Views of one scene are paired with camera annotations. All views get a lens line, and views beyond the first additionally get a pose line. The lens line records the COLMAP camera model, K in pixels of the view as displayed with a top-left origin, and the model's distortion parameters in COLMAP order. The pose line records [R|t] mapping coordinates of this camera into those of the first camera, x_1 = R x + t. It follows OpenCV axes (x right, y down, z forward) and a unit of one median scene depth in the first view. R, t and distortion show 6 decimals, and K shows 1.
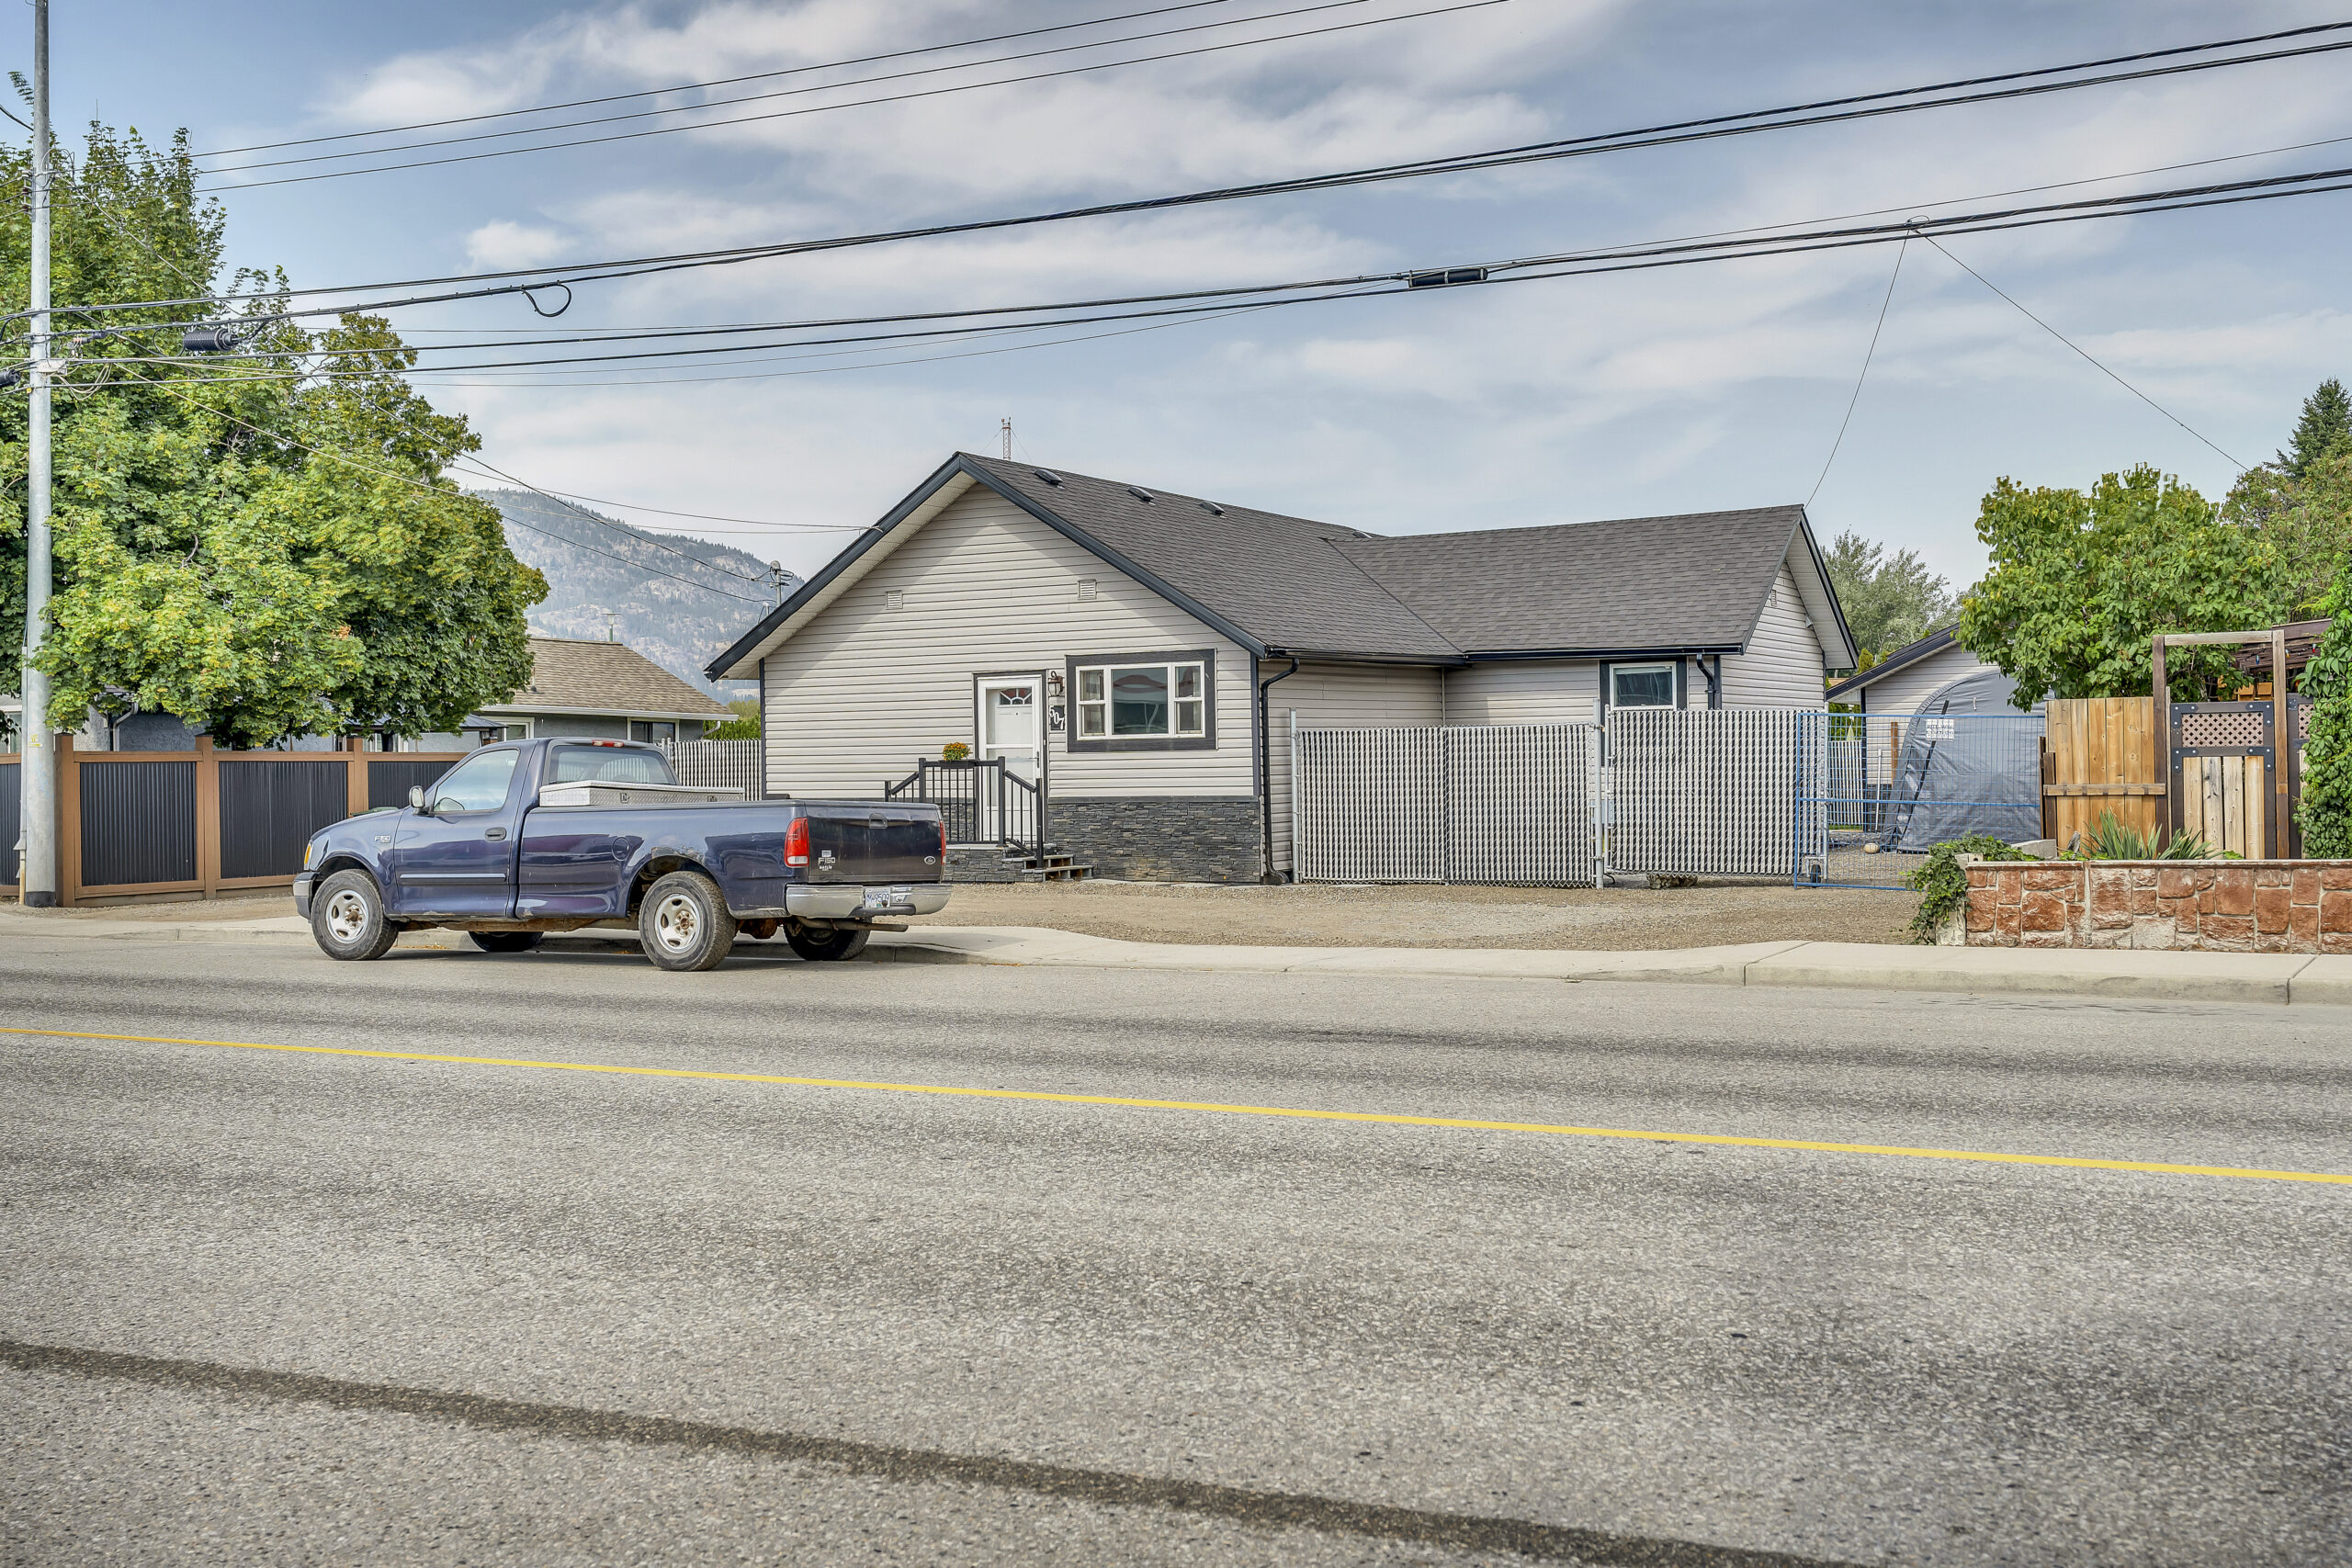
lens RADIAL K [[2598.9, 0, 1176.0], [0, 2598.9, 784.0], [0, 0, 1]] dist [0.003584, 0.001392]
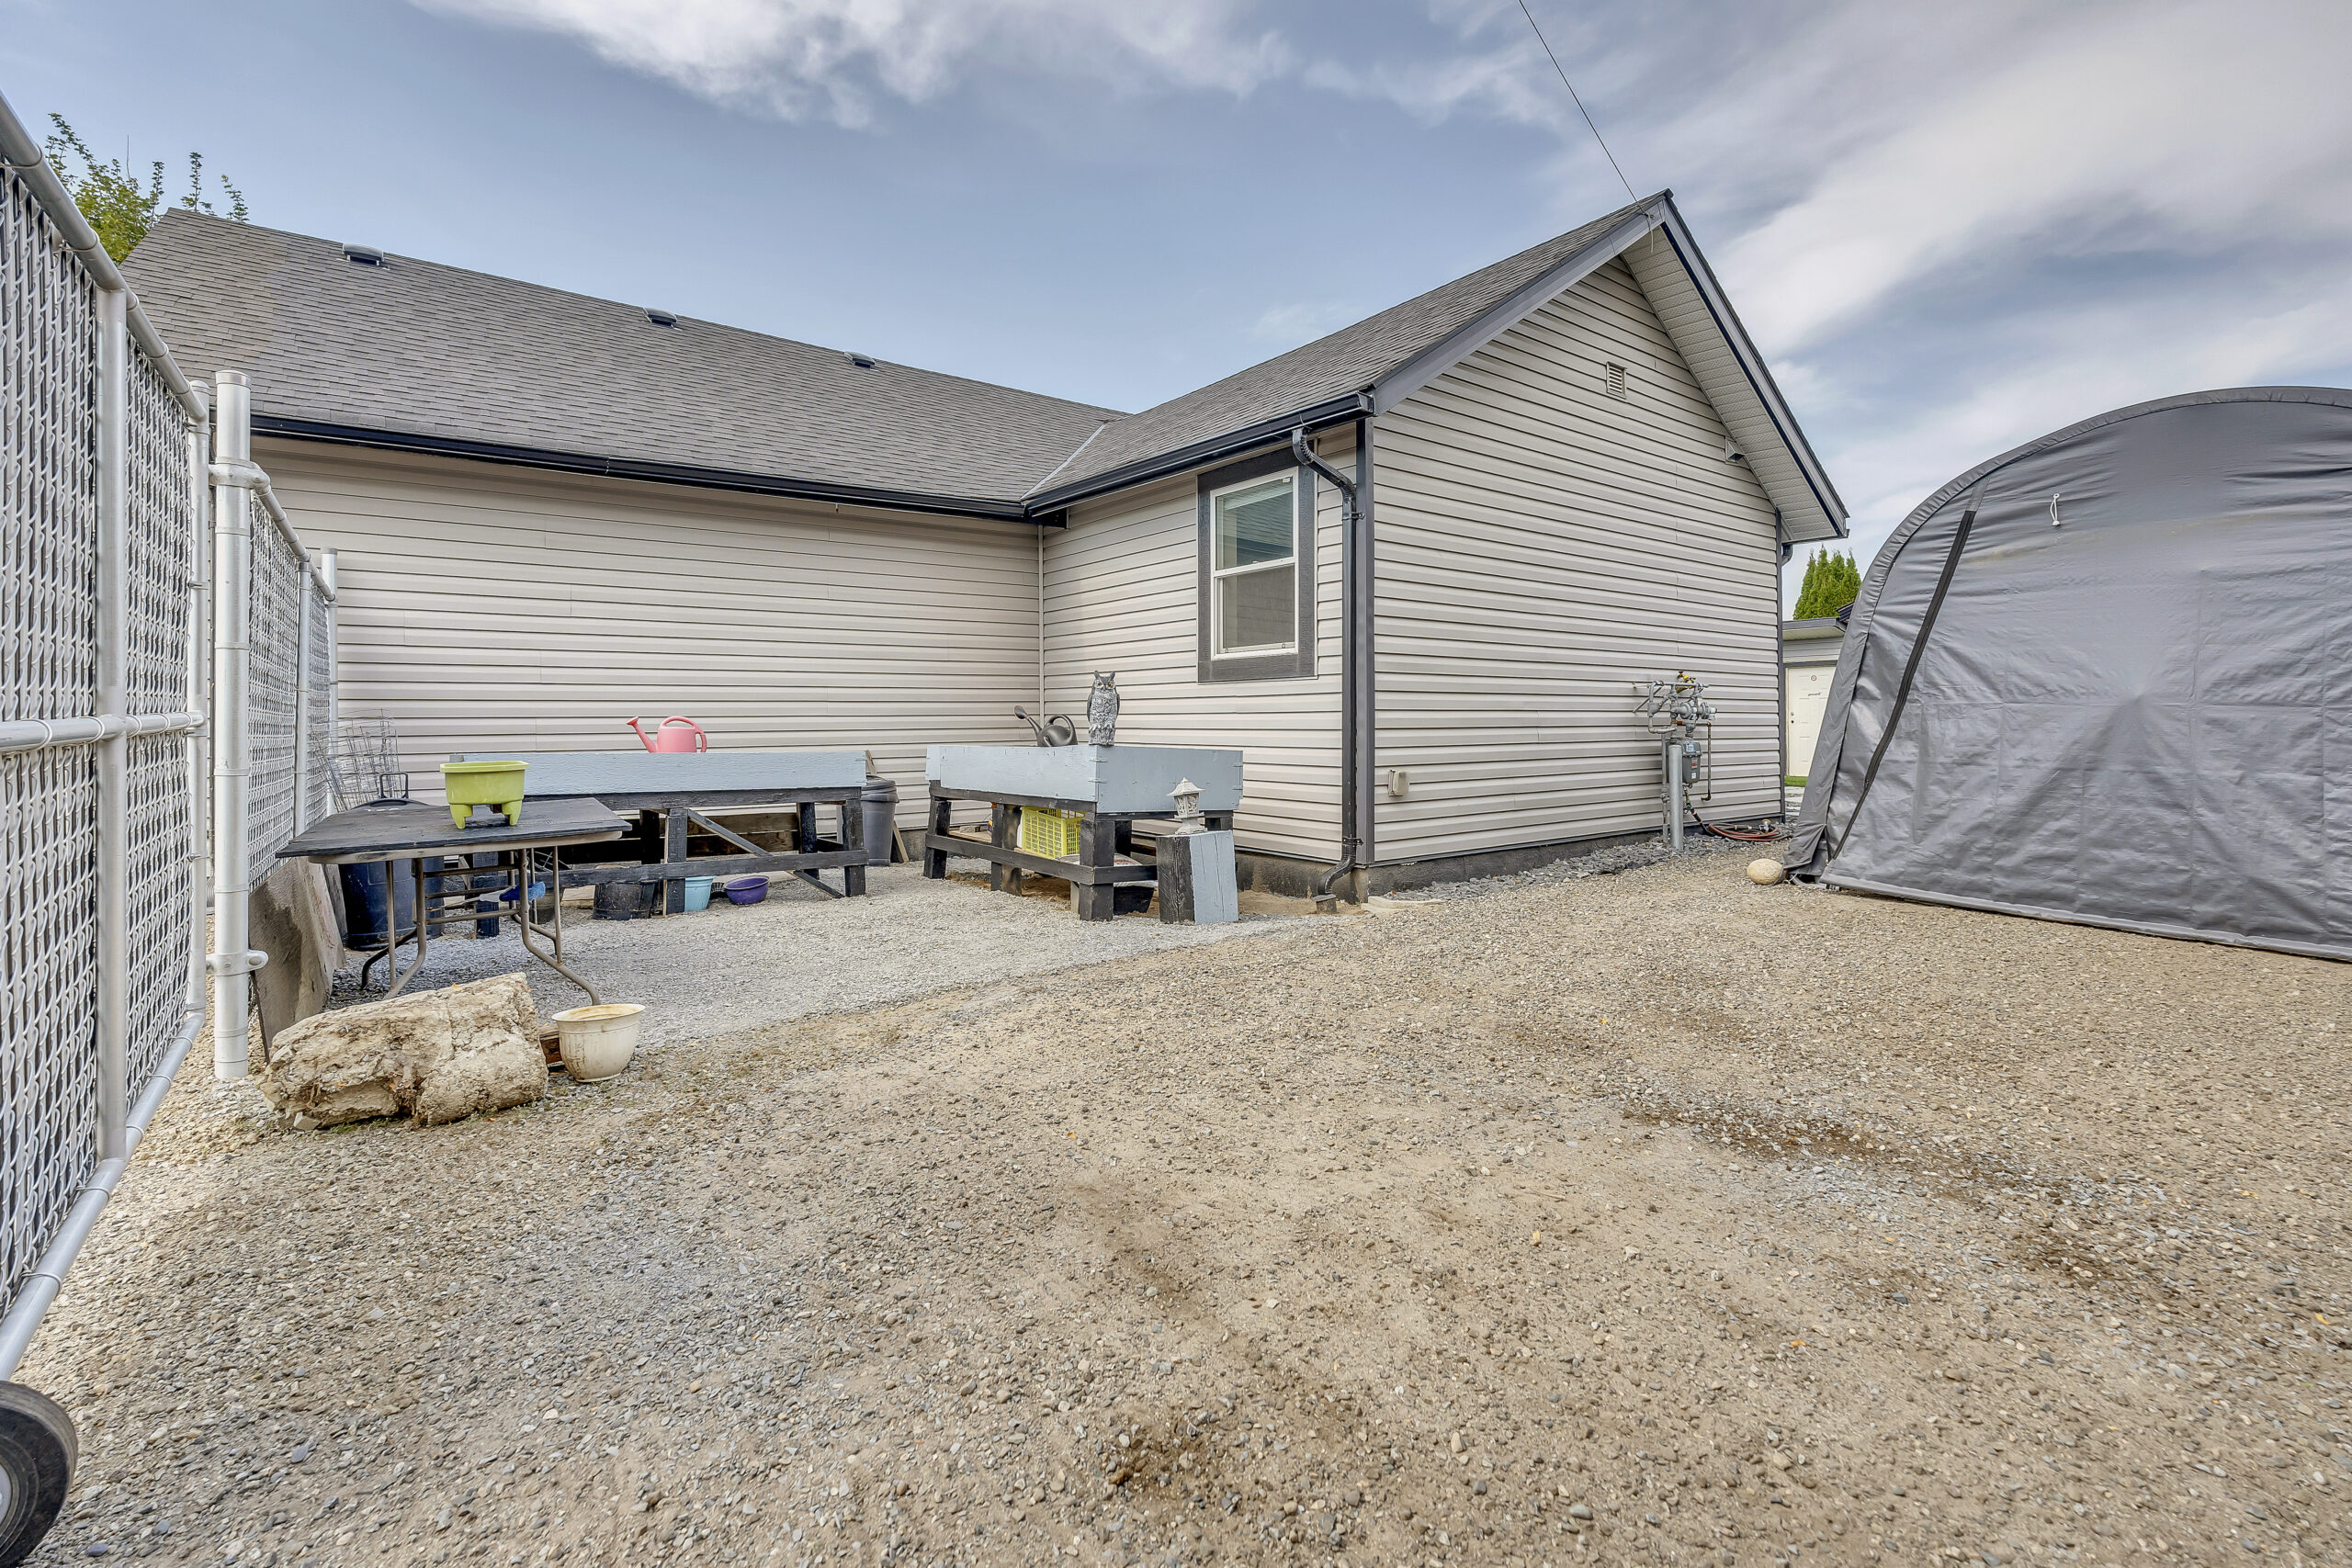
lens RADIAL K [[1085.2, 0, 1171.6], [0, 1085.2, 737.1], [0, 0, 1]] dist [0.000272, 0.000396]
pose [[0.911508, 0.022009, -0.410693, 0.270707], [-0.020225, 0.999758, 0.008688, 0.002652], [0.410785, 0.000387, 0.911732, 0.852570]]
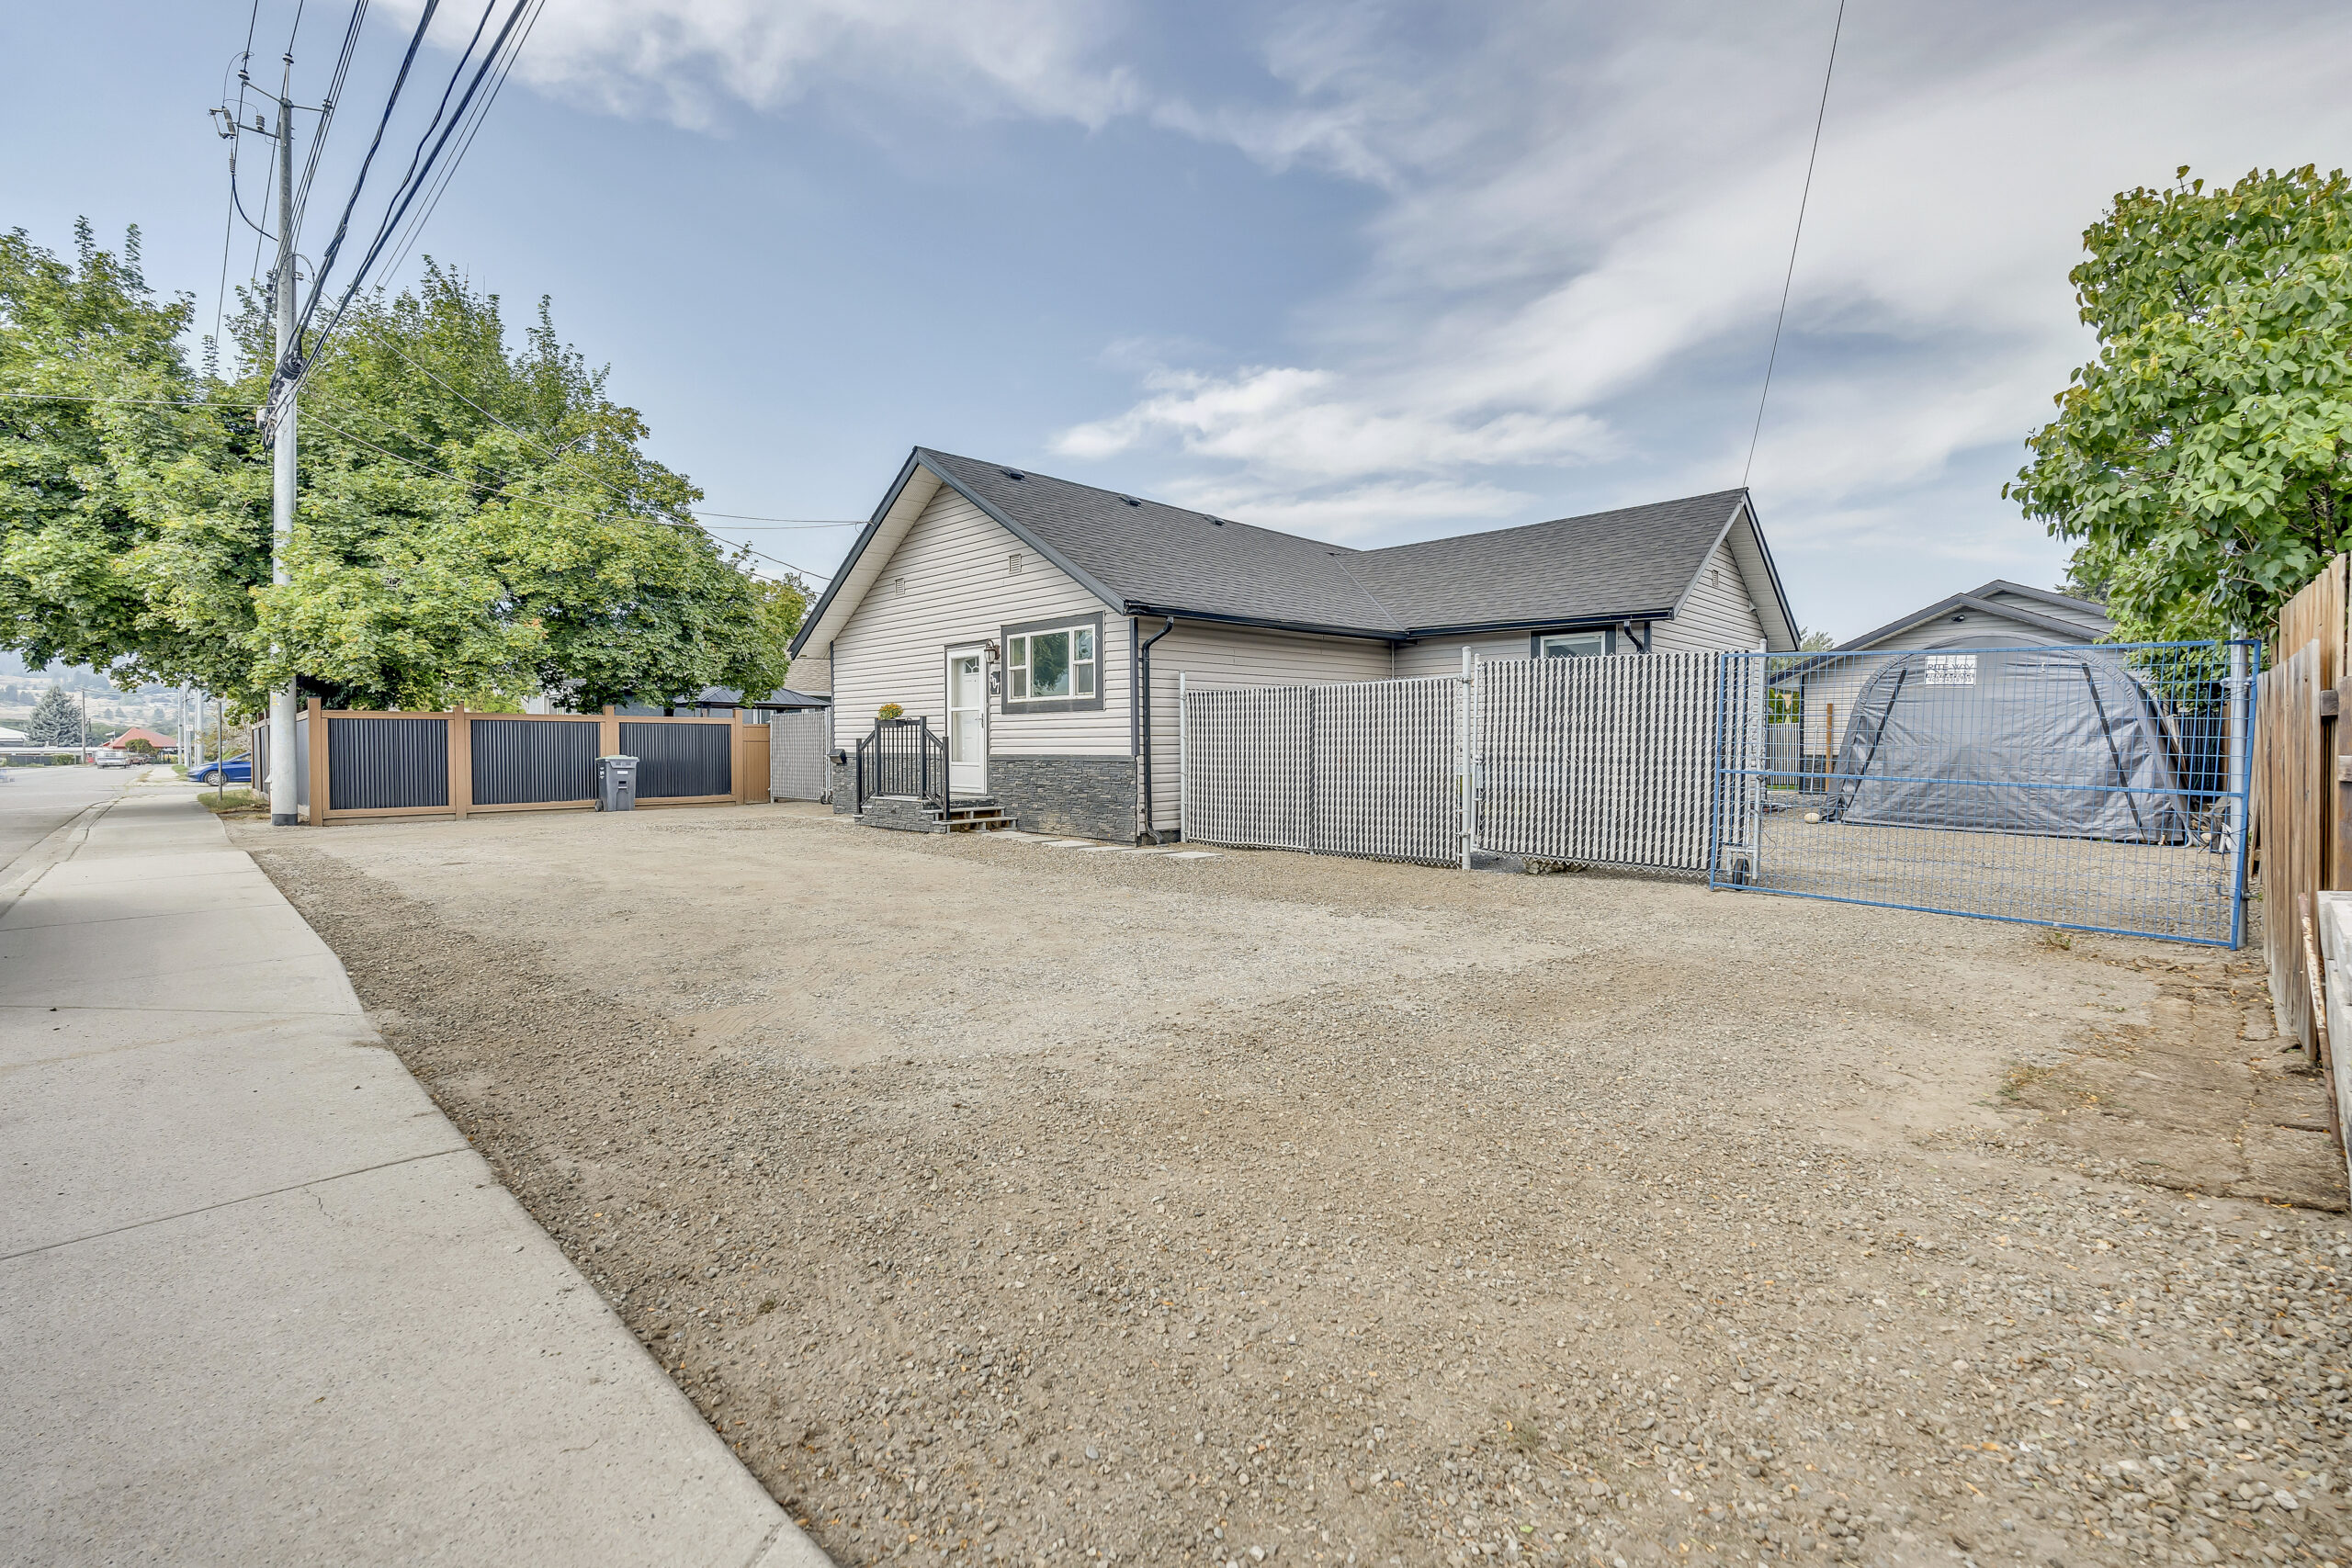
lens RADIAL K [[1085.8, 0, 1165.2], [0, 1085.8, 777.7], [0, 0, 1]] dist [-0.005602, -0.000527]
pose [[0.965310, 0.020264, -0.260319, 0.145696], [-0.013650, 0.999537, 0.027191, 0.001352], [0.260750, -0.022694, 0.965140, 0.573645]]
